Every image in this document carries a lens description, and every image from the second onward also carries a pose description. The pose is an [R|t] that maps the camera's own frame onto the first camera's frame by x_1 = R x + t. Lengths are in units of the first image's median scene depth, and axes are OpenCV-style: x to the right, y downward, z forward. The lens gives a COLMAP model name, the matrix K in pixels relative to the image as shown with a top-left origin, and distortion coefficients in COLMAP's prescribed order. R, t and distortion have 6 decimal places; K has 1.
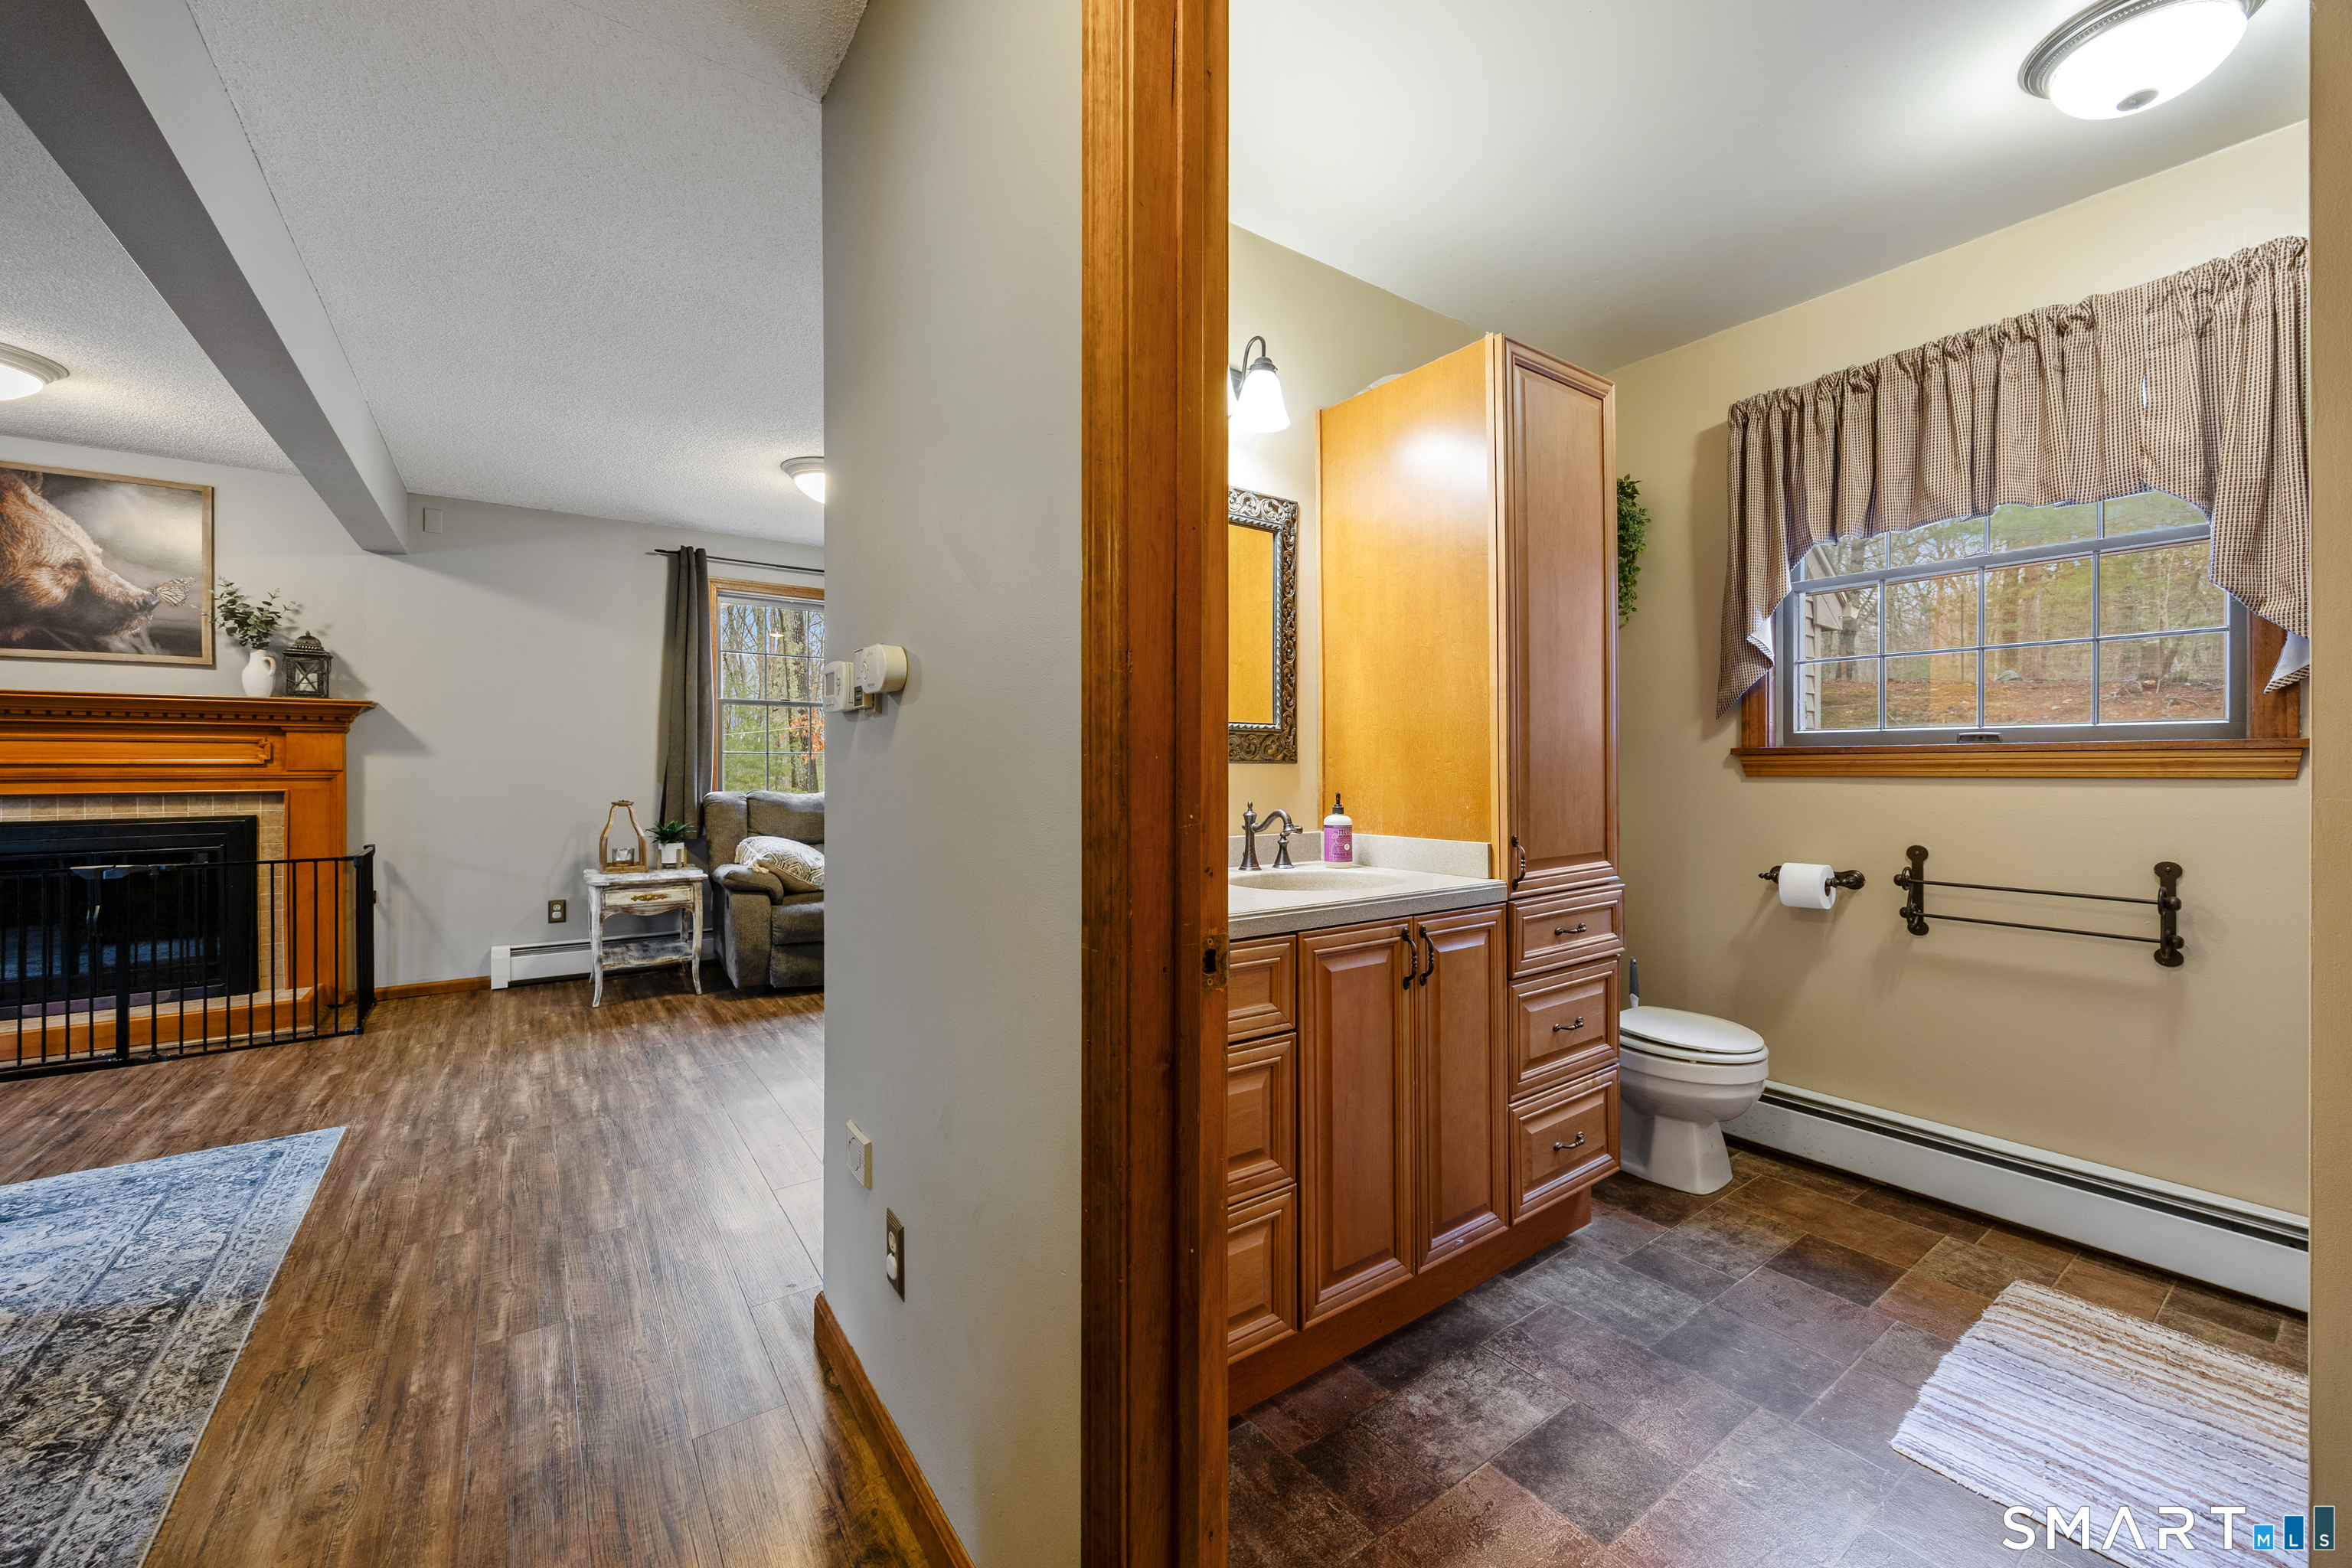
lens RADIAL K [[905.9, 0, 1159.5], [0, 905.9, 749.5], [0, 0, 1]] dist [-0.002667, 0.000248]
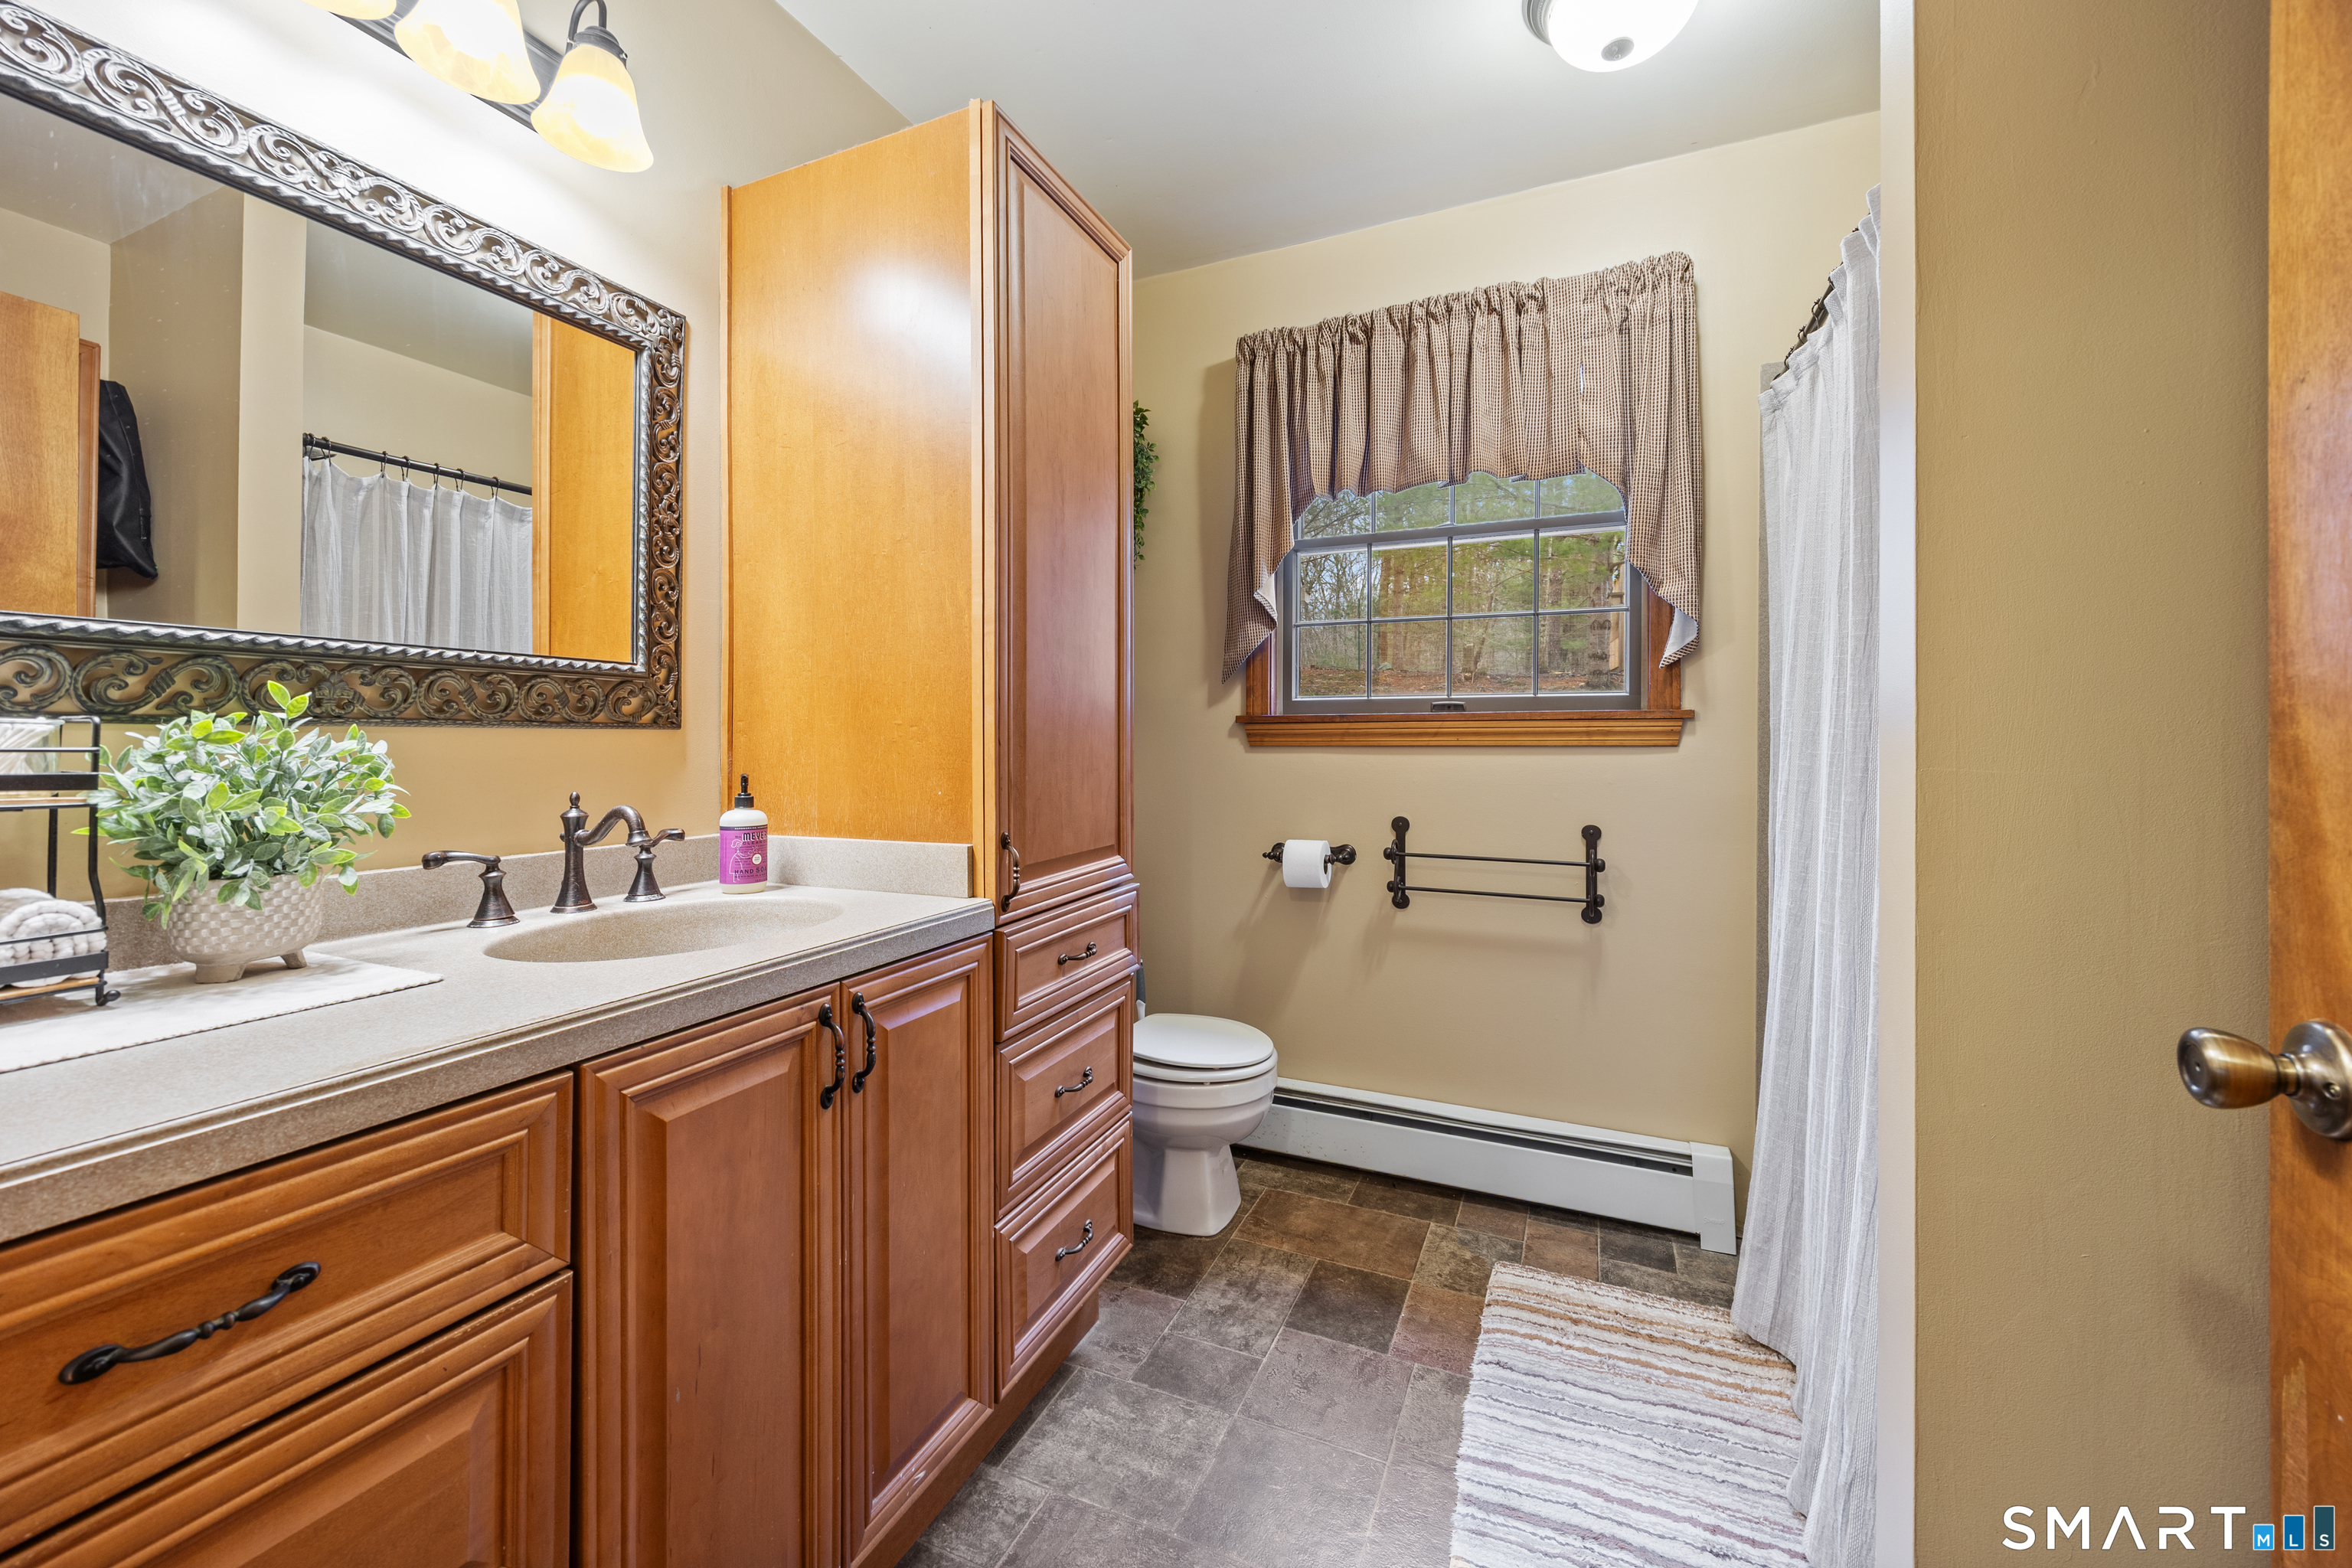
lens RADIAL K [[935.0, 0, 1176.3], [0, 935.0, 752.1], [0, 0, 1]] dist [0.001703, 0.000191]
pose [[0.856805, -0.007034, 0.515593, 0.122386], [-0.009924, 0.999497, 0.030128, 0.009478], [-0.515546, -0.030931, 0.856304, 0.289785]]
